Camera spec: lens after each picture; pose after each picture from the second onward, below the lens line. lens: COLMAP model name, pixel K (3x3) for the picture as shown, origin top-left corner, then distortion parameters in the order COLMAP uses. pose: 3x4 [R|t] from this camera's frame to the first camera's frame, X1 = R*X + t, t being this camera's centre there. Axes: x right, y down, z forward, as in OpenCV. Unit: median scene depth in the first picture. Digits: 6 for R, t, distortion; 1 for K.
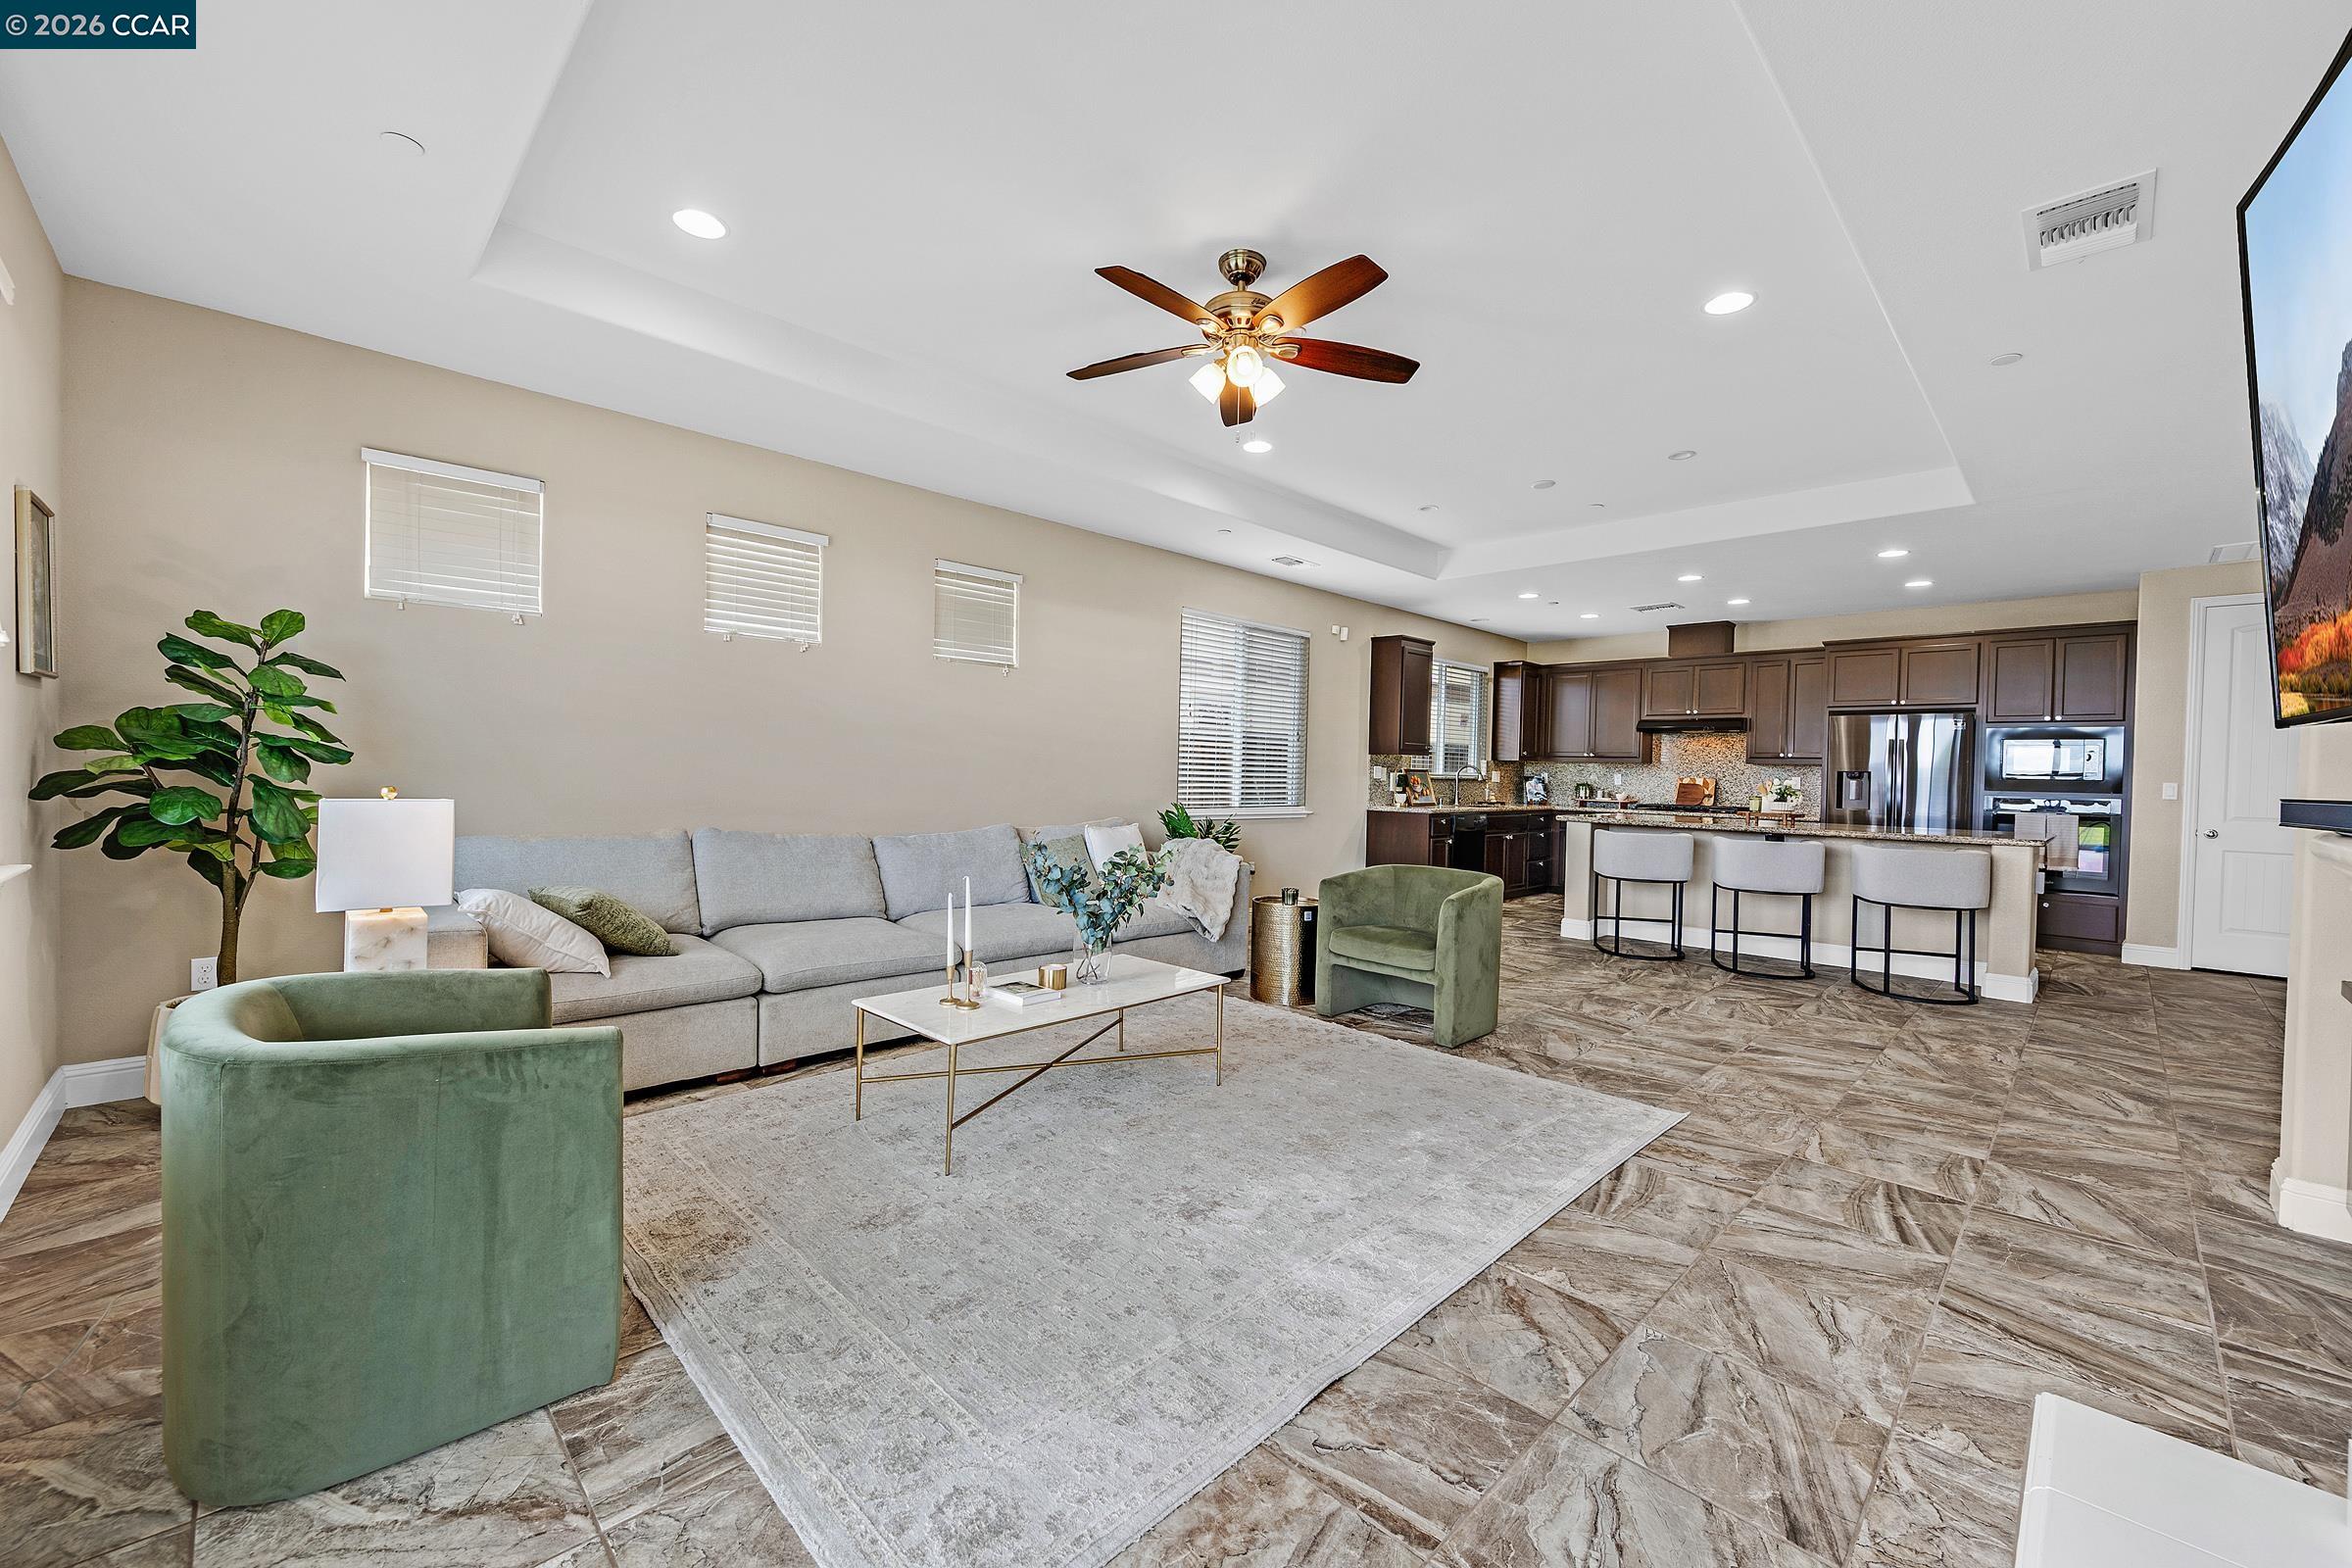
lens RADIAL K [[932.3, 0, 1180.4], [0, 932.3, 778.3], [0, 0, 1]] dist [-0.000836, -0.000090]
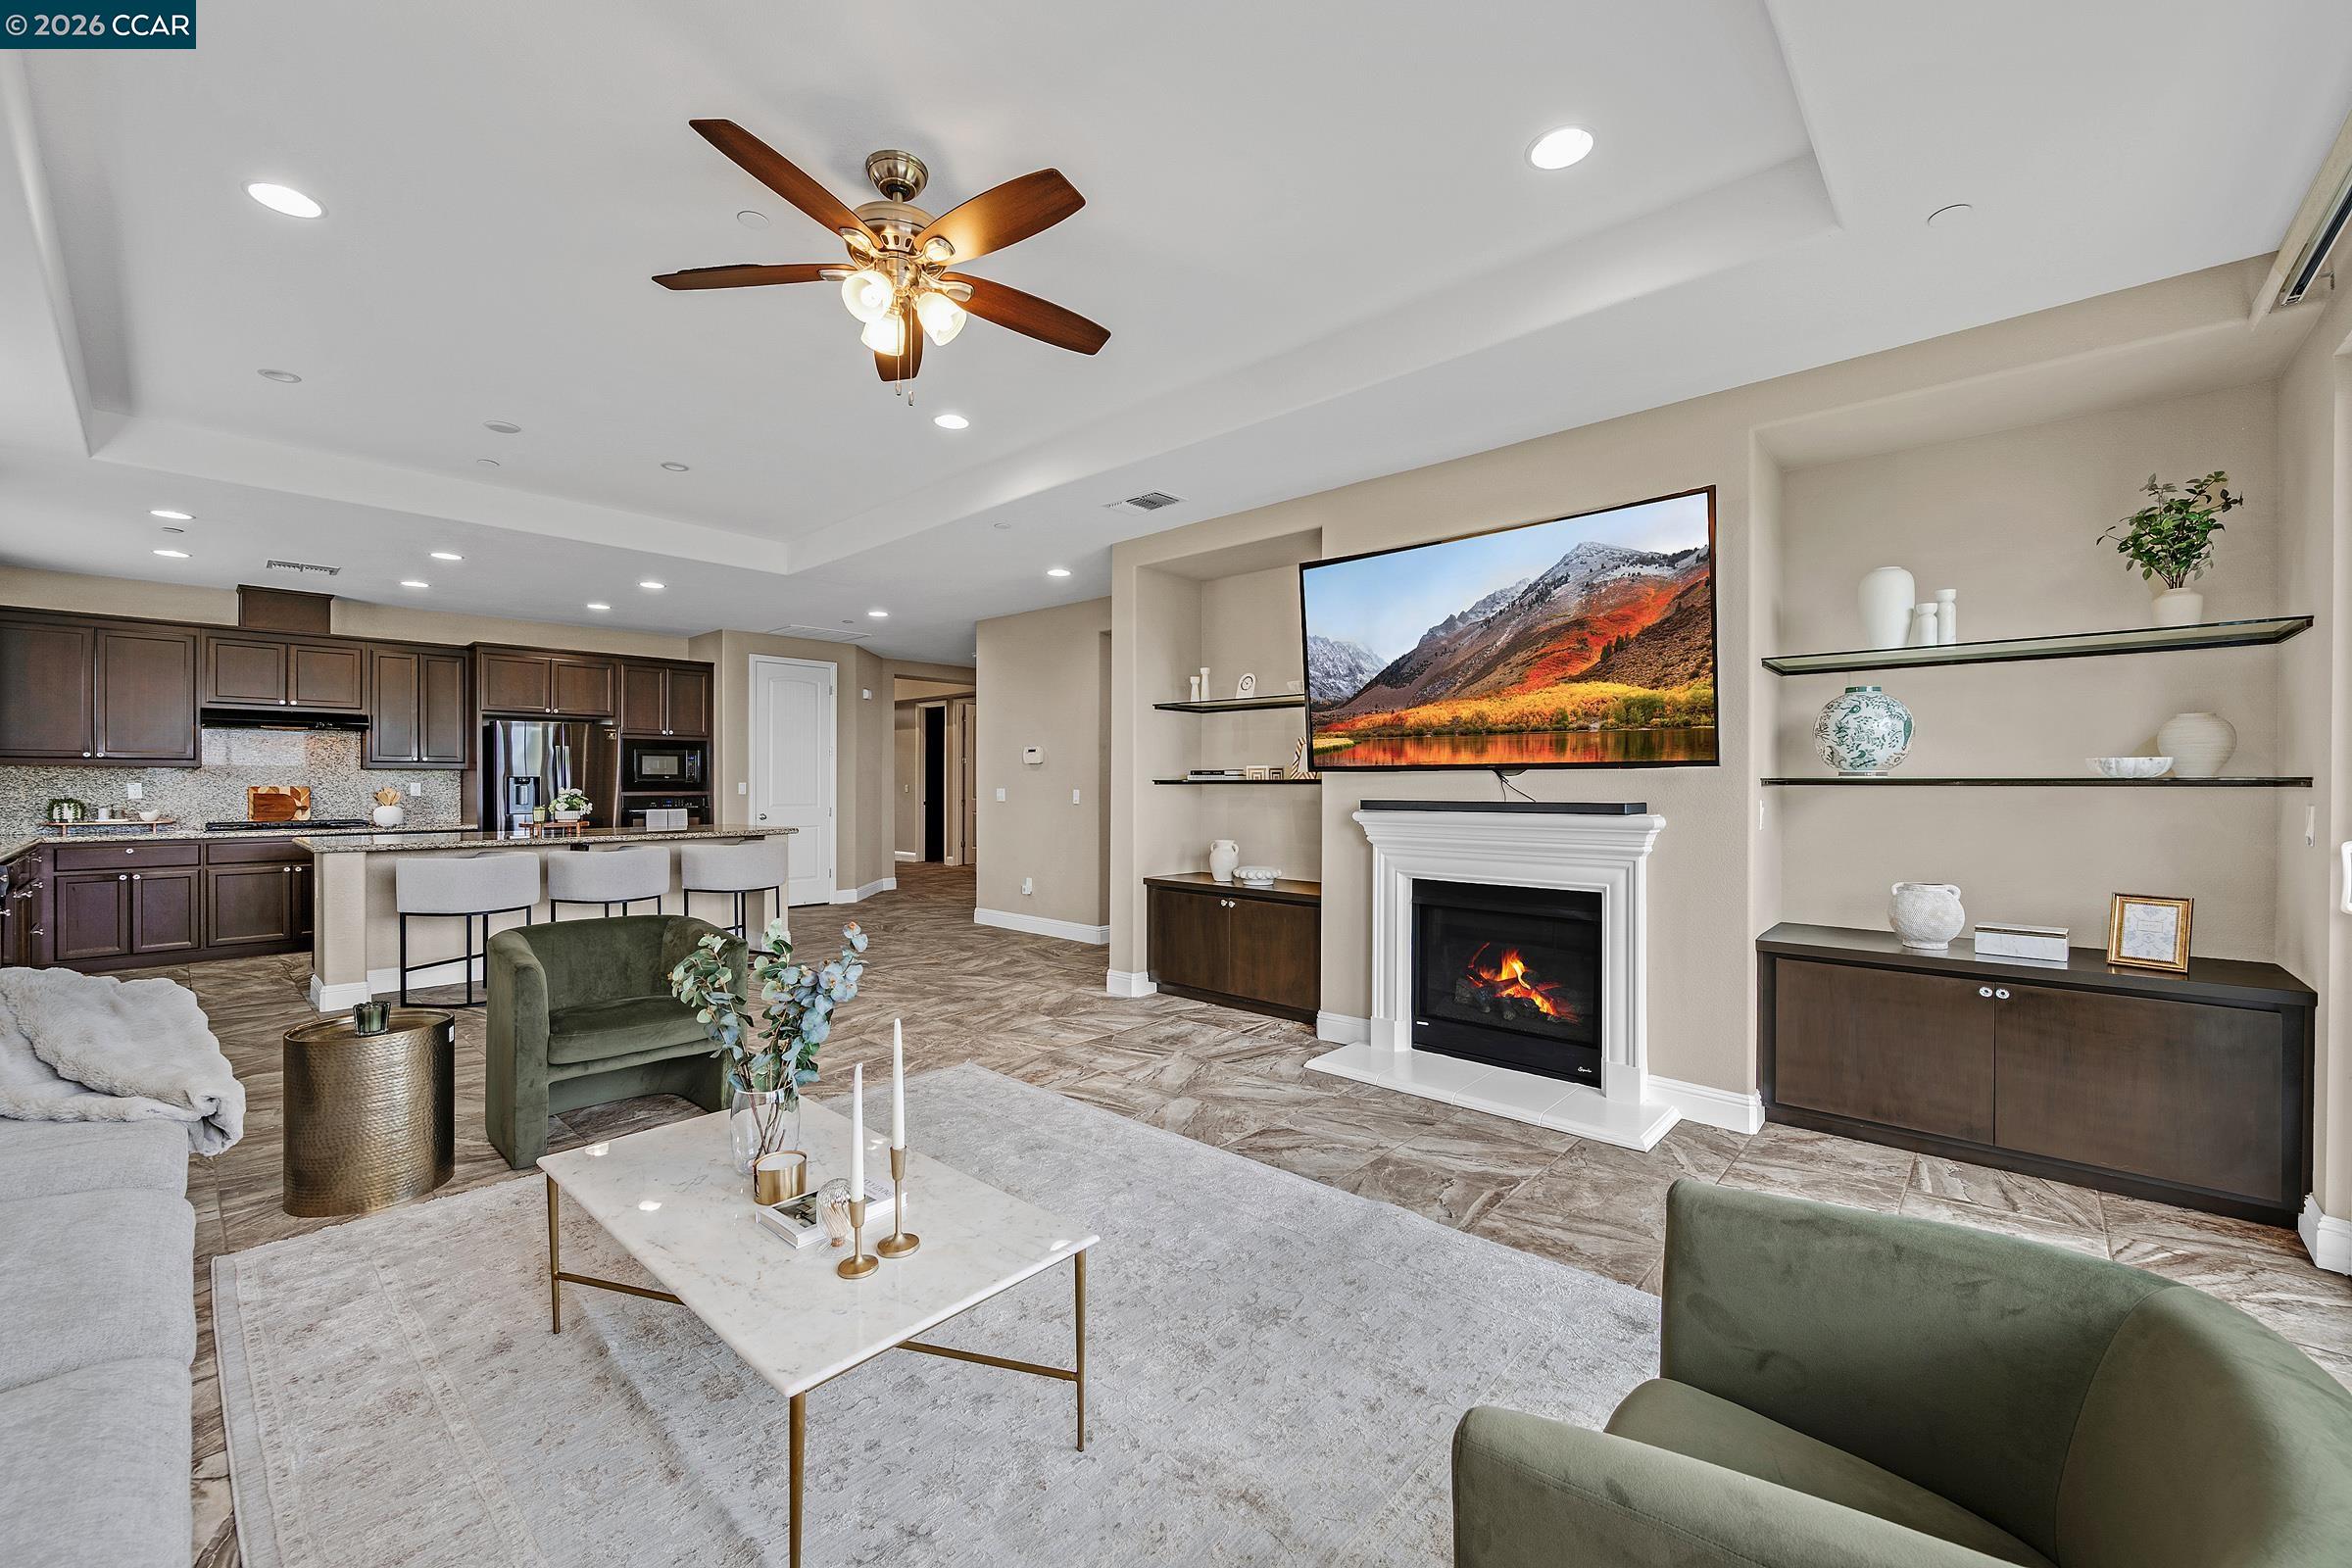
lens RADIAL K [[932.3, 0, 1177.5], [0, 932.3, 789.3], [0, 0, 1]] dist [-0.000836, -0.000090]
pose [[-0.048288, -0.031682, 0.998331, -0.790974], [0.006645, 0.999465, 0.032039, -0.052189], [-0.998811, 0.008181, -0.048052, 0.846929]]
